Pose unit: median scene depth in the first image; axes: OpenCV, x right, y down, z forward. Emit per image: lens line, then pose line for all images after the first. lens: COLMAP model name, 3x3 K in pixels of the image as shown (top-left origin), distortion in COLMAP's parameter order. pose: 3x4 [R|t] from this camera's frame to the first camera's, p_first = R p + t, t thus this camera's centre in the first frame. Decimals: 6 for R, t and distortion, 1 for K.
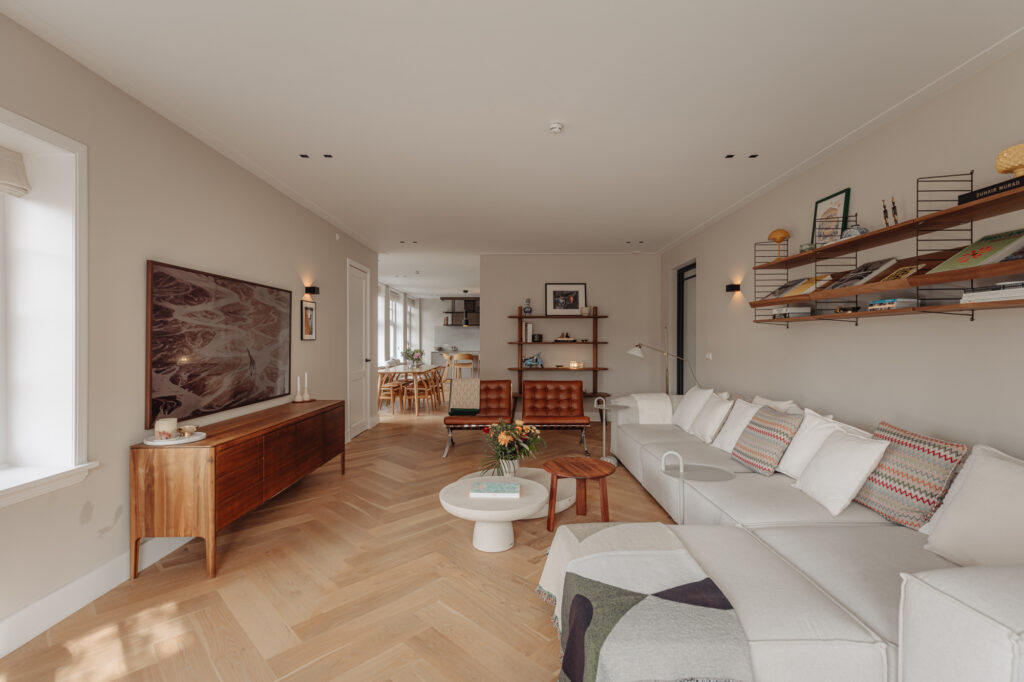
lens RADIAL K [[456.0, 0, 512.0], [0, 456.0, 341.0], [0, 0, 1]] dist [-0.001328, -0.000206]
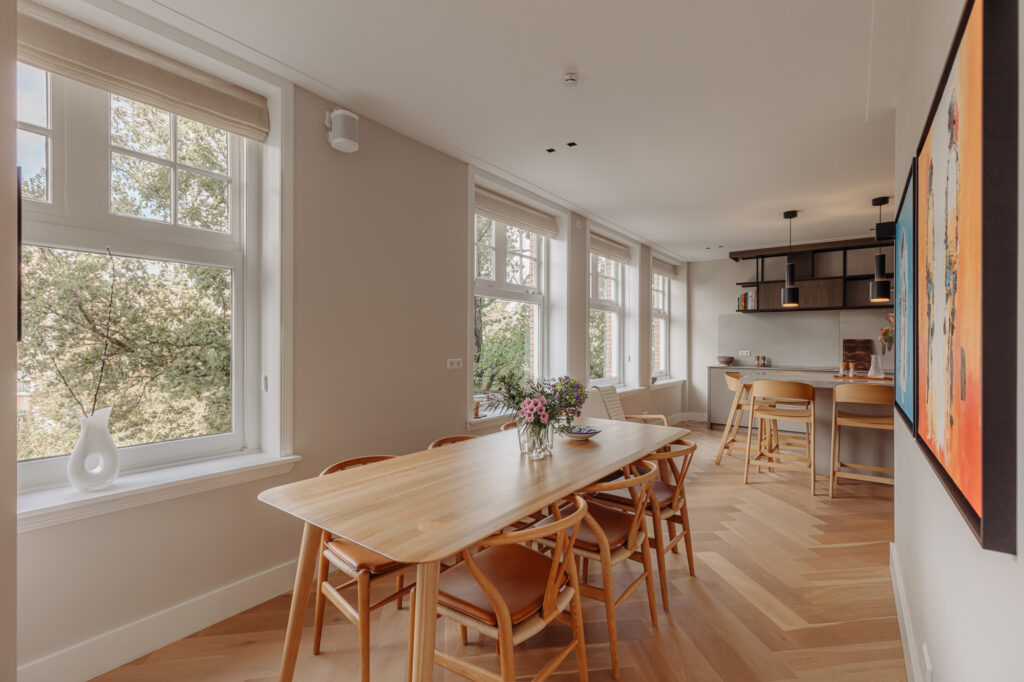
lens RADIAL K [[456.0, 0, 512.0], [0, 456.0, 341.0], [0, 0, 1]] dist [-0.001328, -0.000206]
pose [[0.794056, 0.004364, -0.607828, -0.046954], [-0.006314, 0.999979, -0.001068, -0.002011], [0.607811, 0.004686, 0.794068, 0.477356]]
